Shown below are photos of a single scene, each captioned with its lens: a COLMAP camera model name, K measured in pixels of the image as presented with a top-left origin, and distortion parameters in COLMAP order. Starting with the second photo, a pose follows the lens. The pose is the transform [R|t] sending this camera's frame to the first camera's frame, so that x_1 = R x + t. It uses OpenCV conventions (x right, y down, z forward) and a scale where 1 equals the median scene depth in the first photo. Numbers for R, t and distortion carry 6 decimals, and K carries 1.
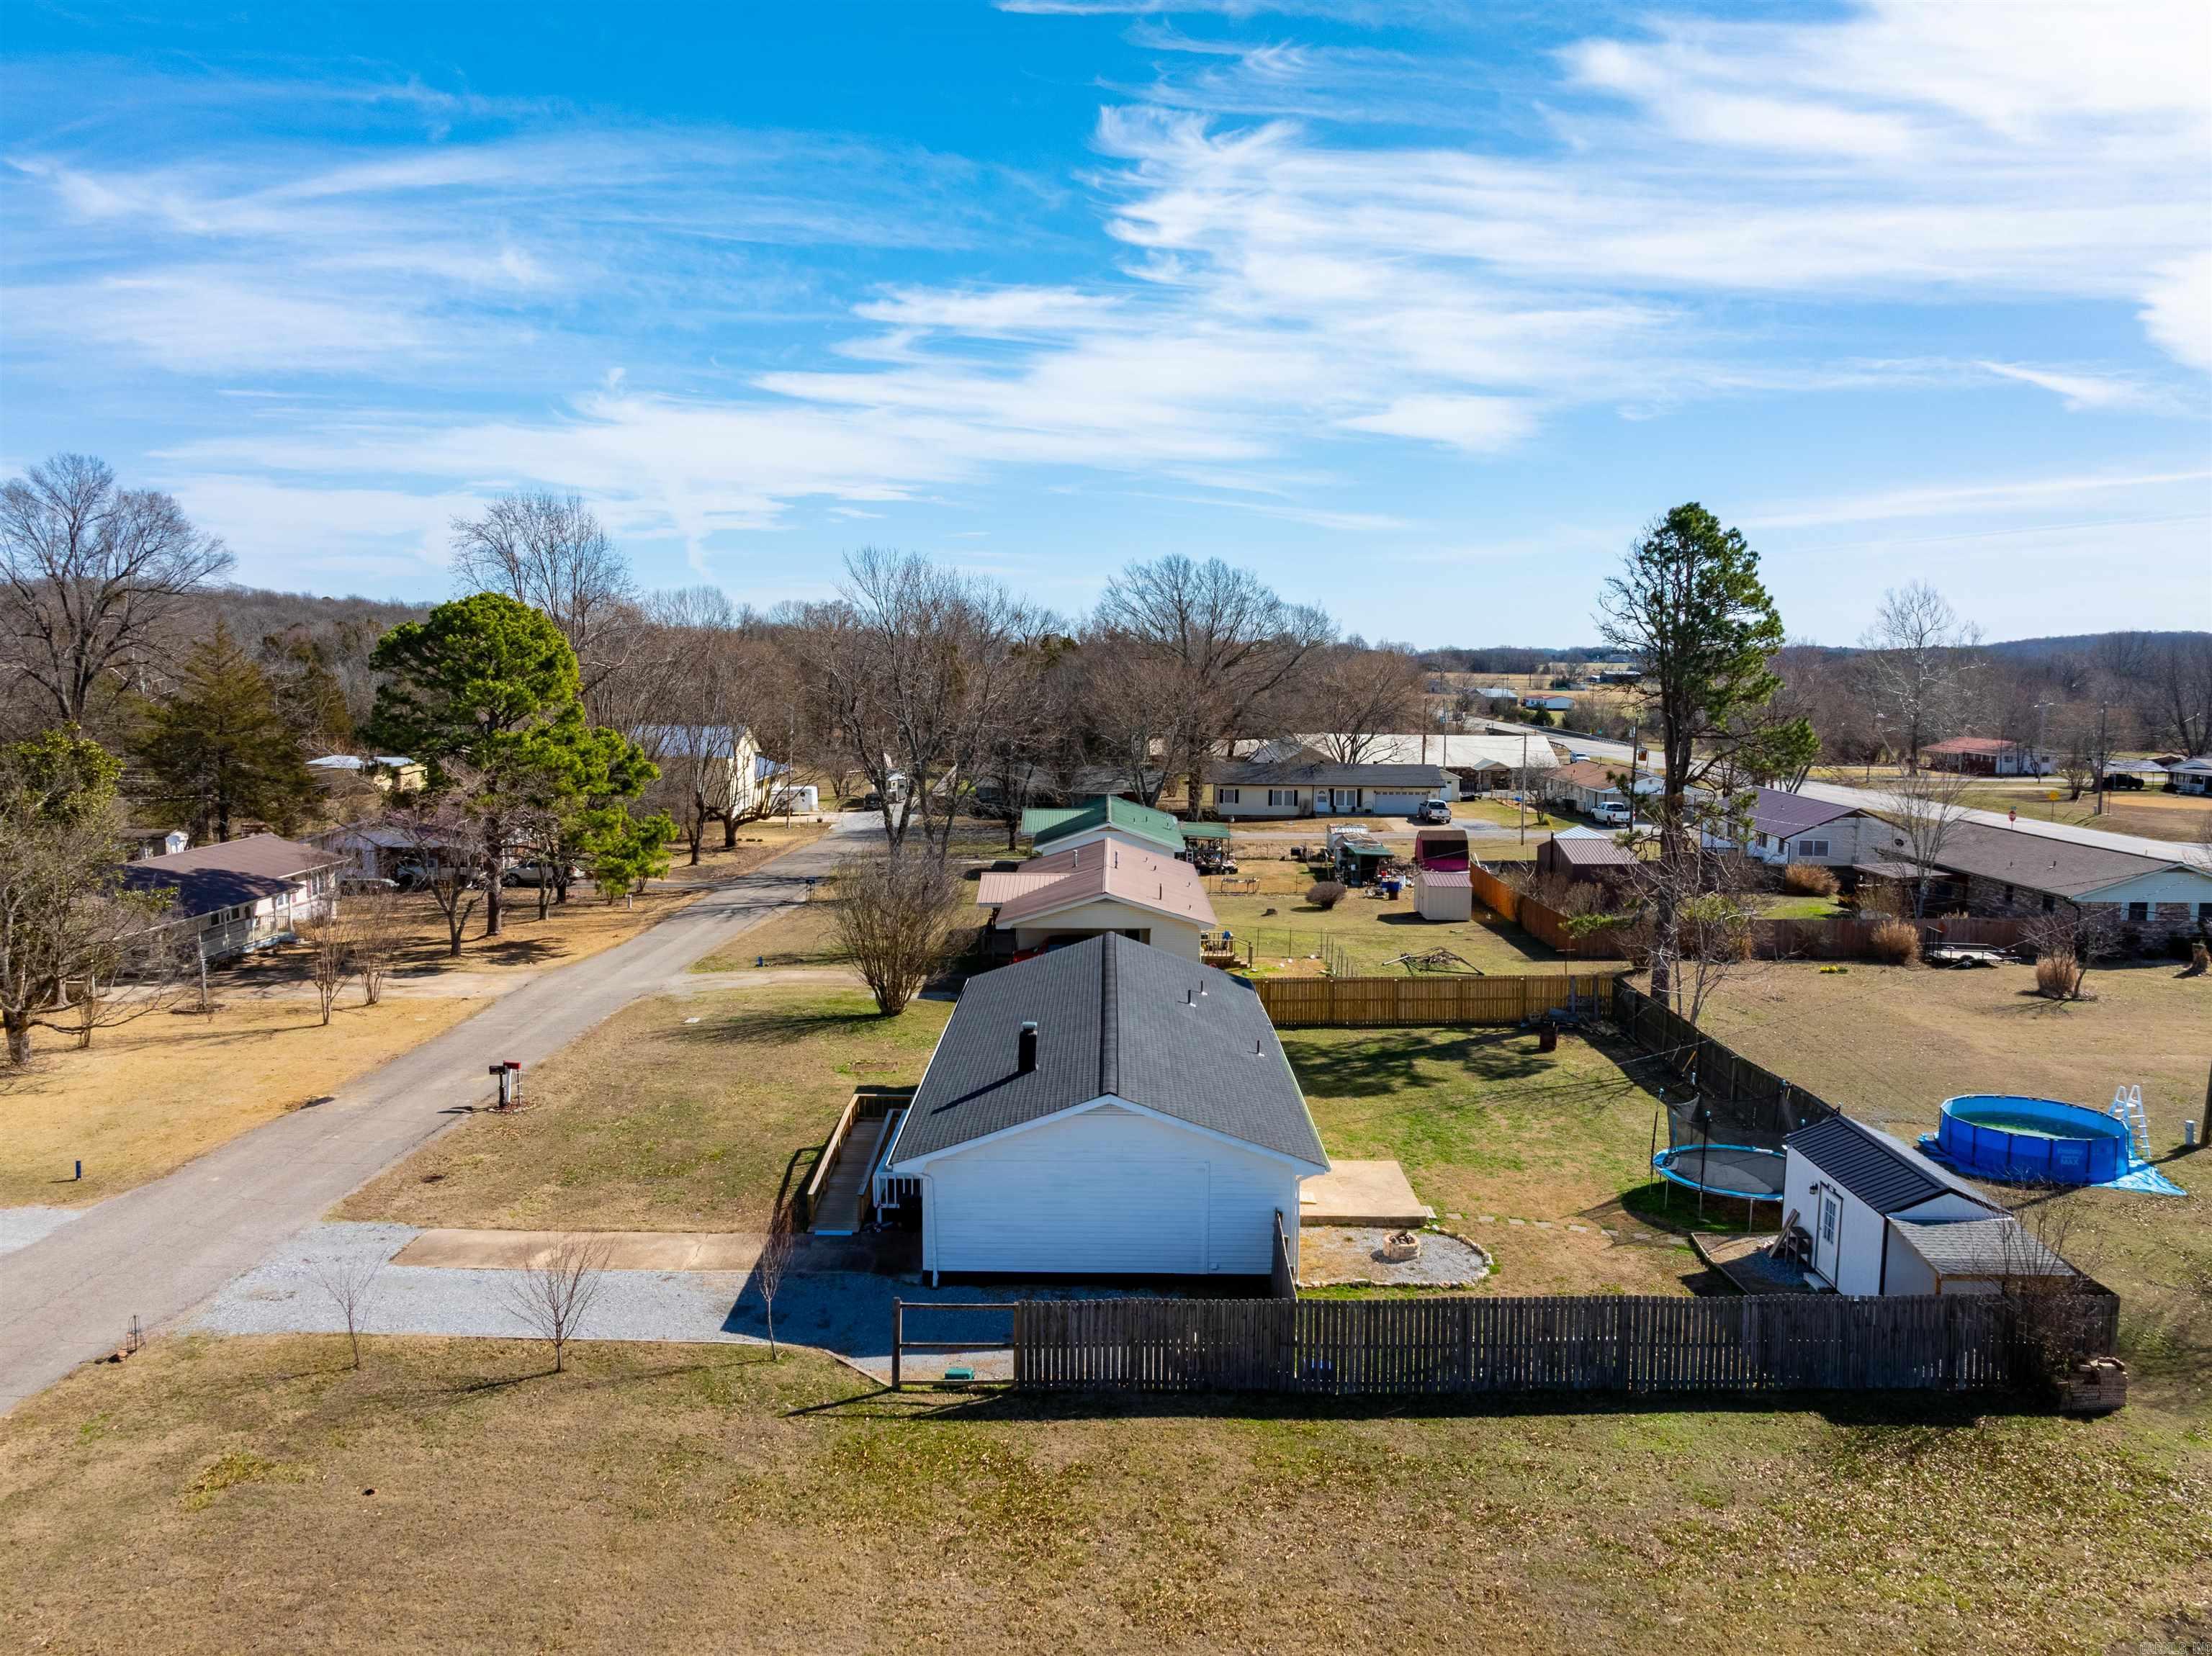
lens RADIAL K [[1557.3, 0, 1116.7], [0, 1557.3, 822.6], [0, 0, 1]] dist [-0.040715, 0.028997]
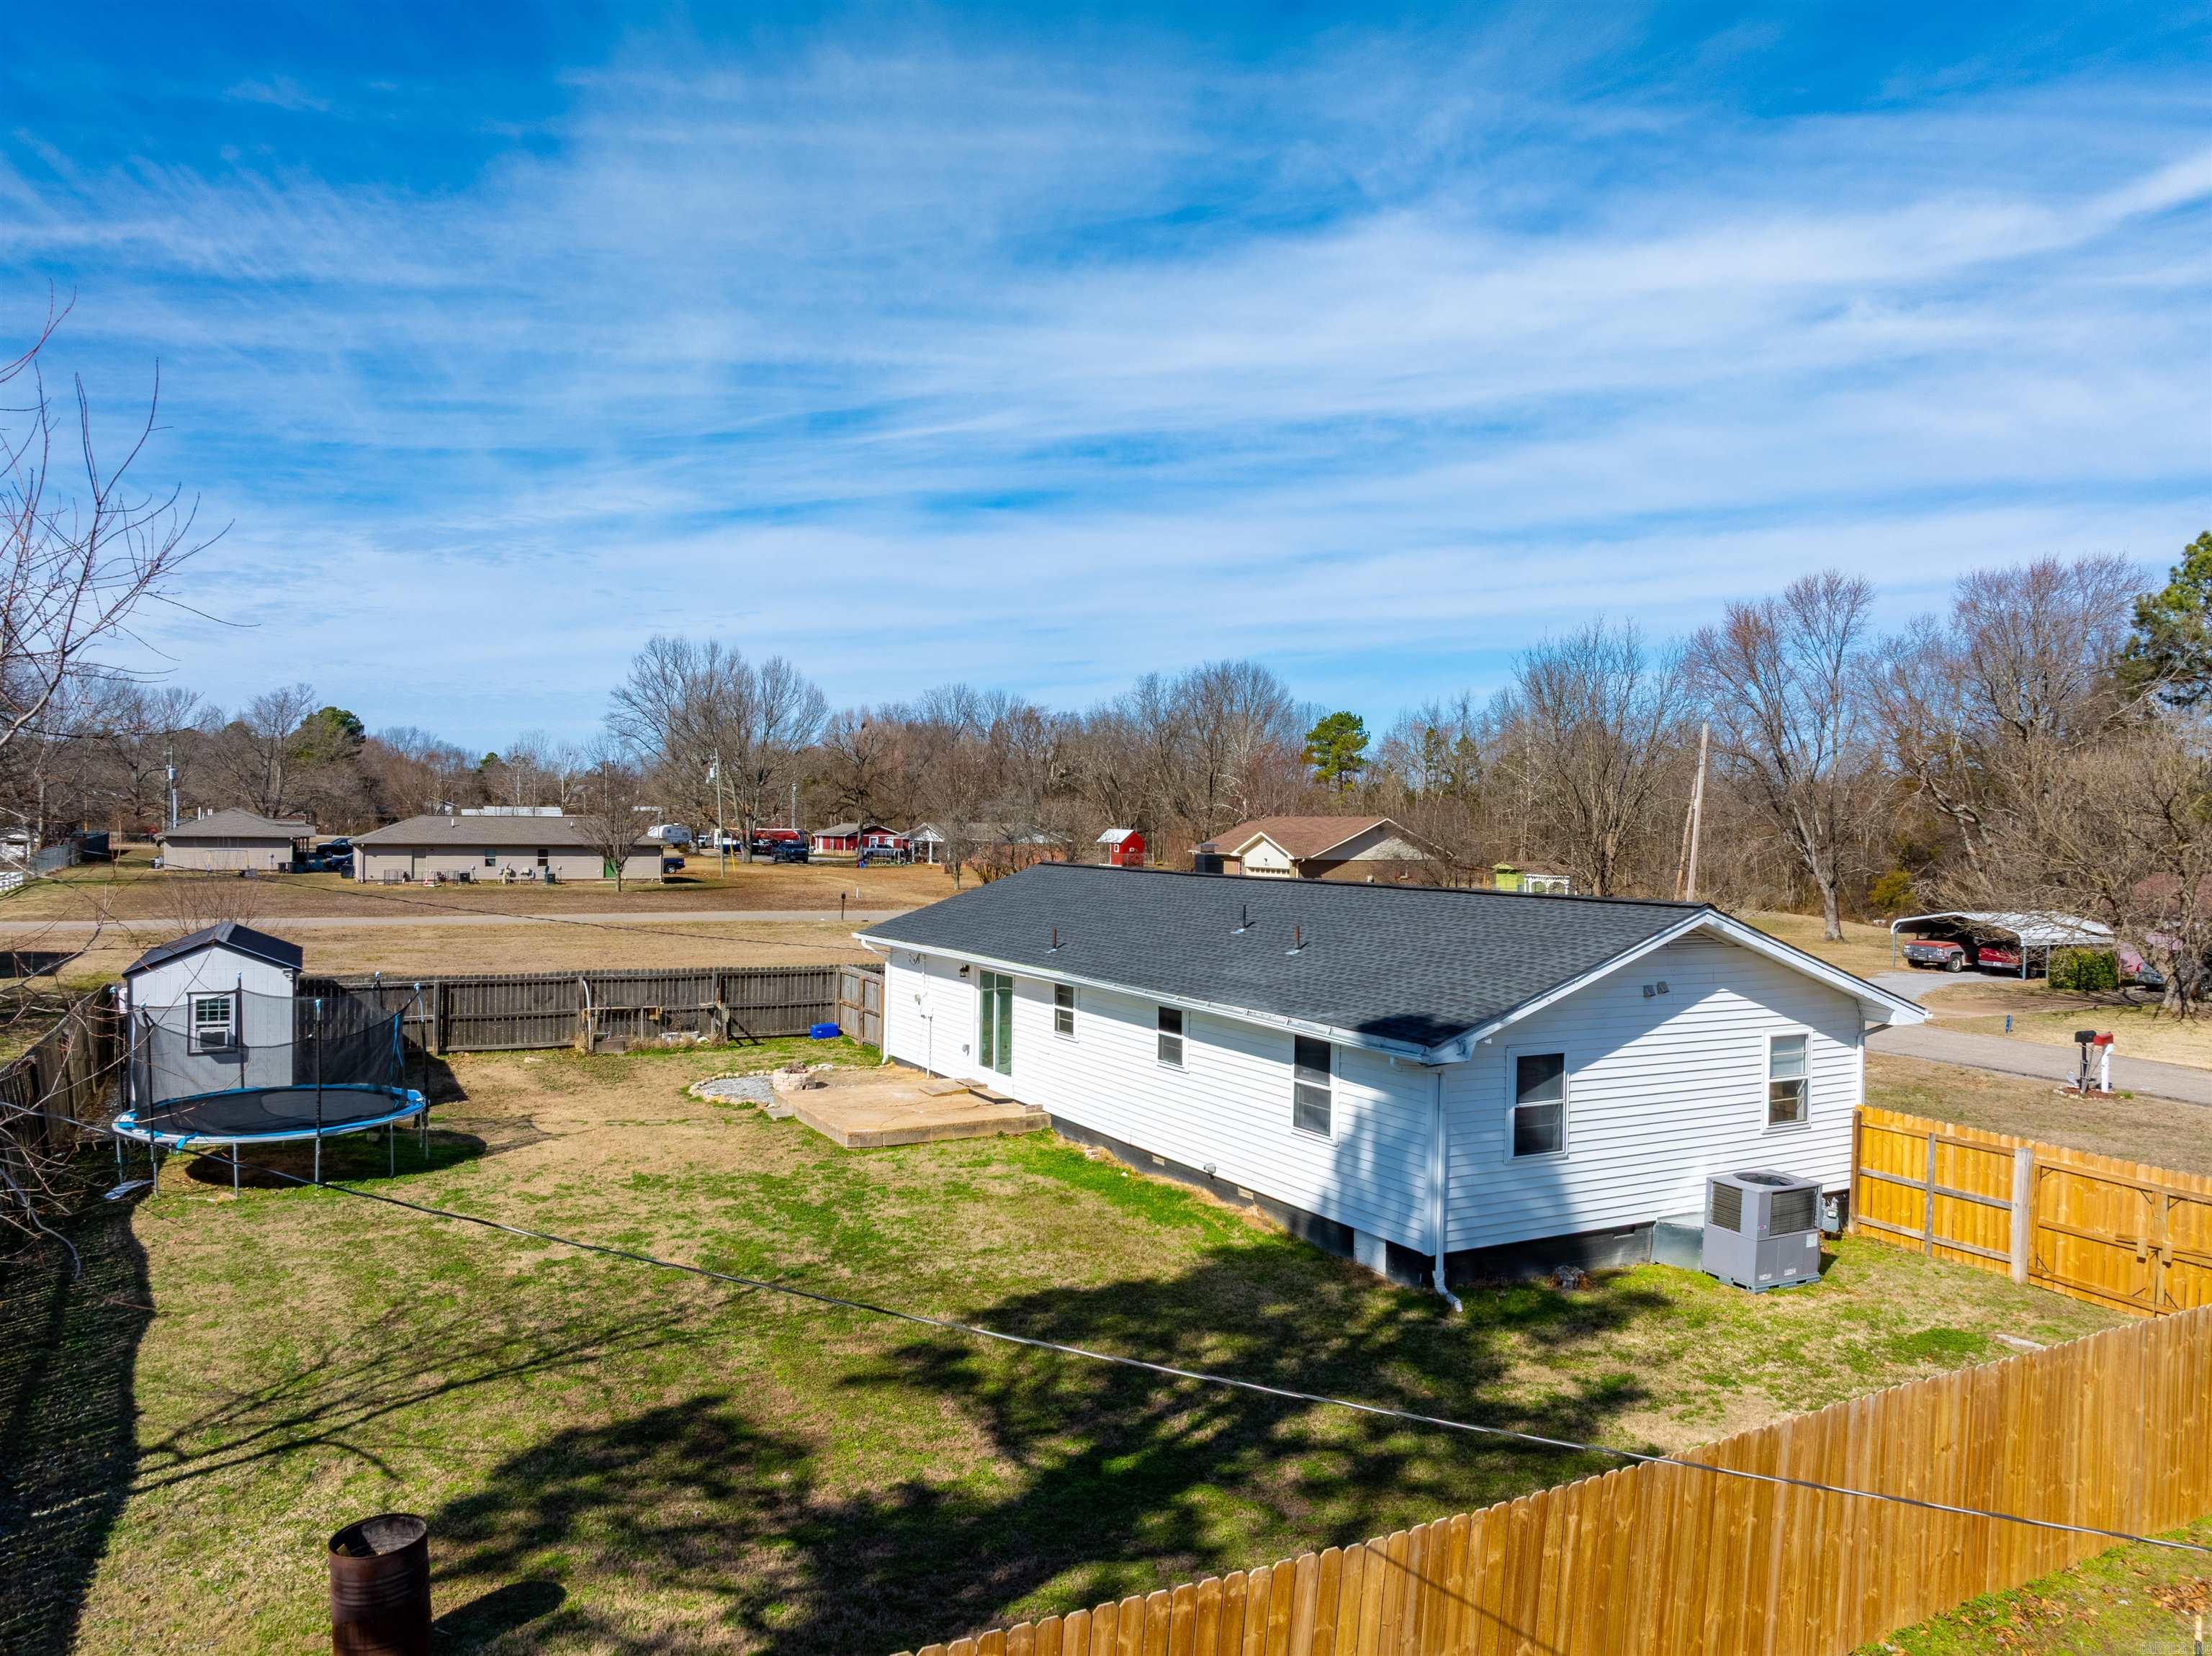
lens RADIAL K [[1557.3, 0, 1102.7], [0, 1557.3, 816.1], [0, 0, 1]] dist [-0.040715, 0.028997]
pose [[-0.877530, -0.021066, -0.479058, 0.353835], [-0.070796, 0.993778, 0.085983, 0.031876], [0.474266, 0.109368, -0.873562, 1.431819]]
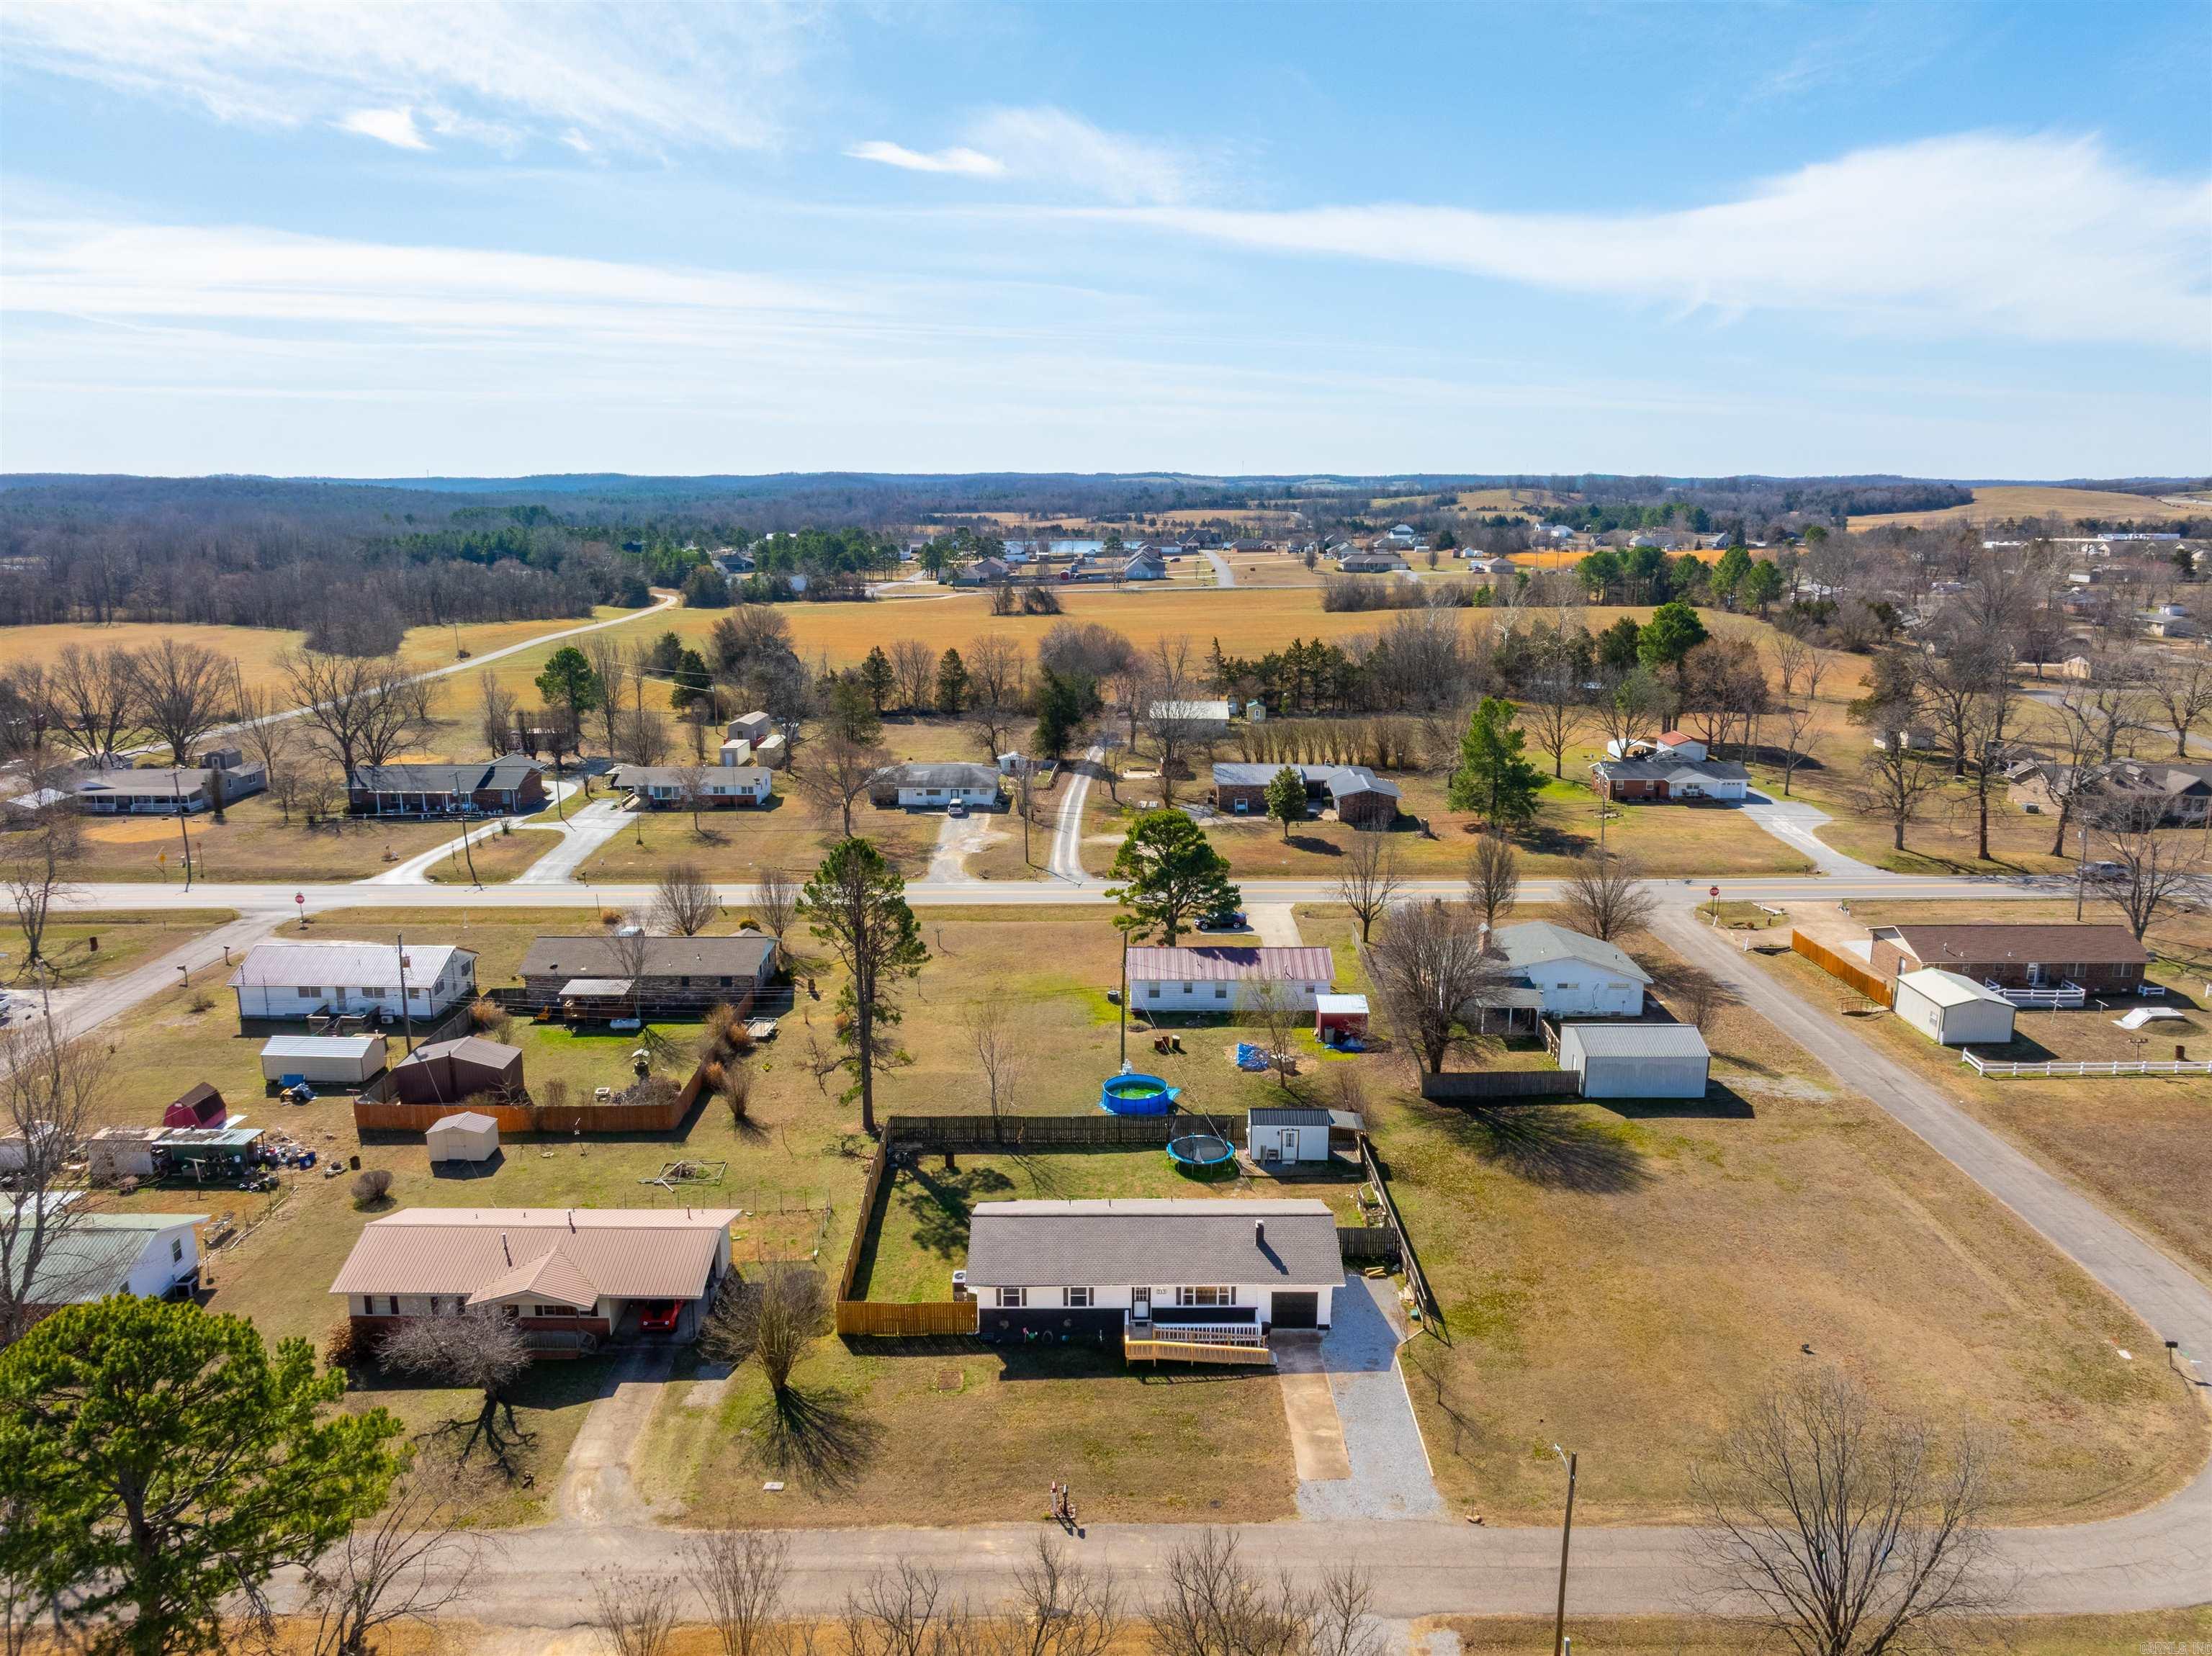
lens RADIAL K [[1557.3, 0, 1109.3], [0, 1557.3, 843.7], [0, 0, 1]] dist [-0.040715, 0.028997]
pose [[-0.001642, -0.242747, 0.970088, -1.654285], [0.108076, 0.964364, 0.241498, -0.755018], [-0.994141, 0.105240, 0.024652, 0.889318]]
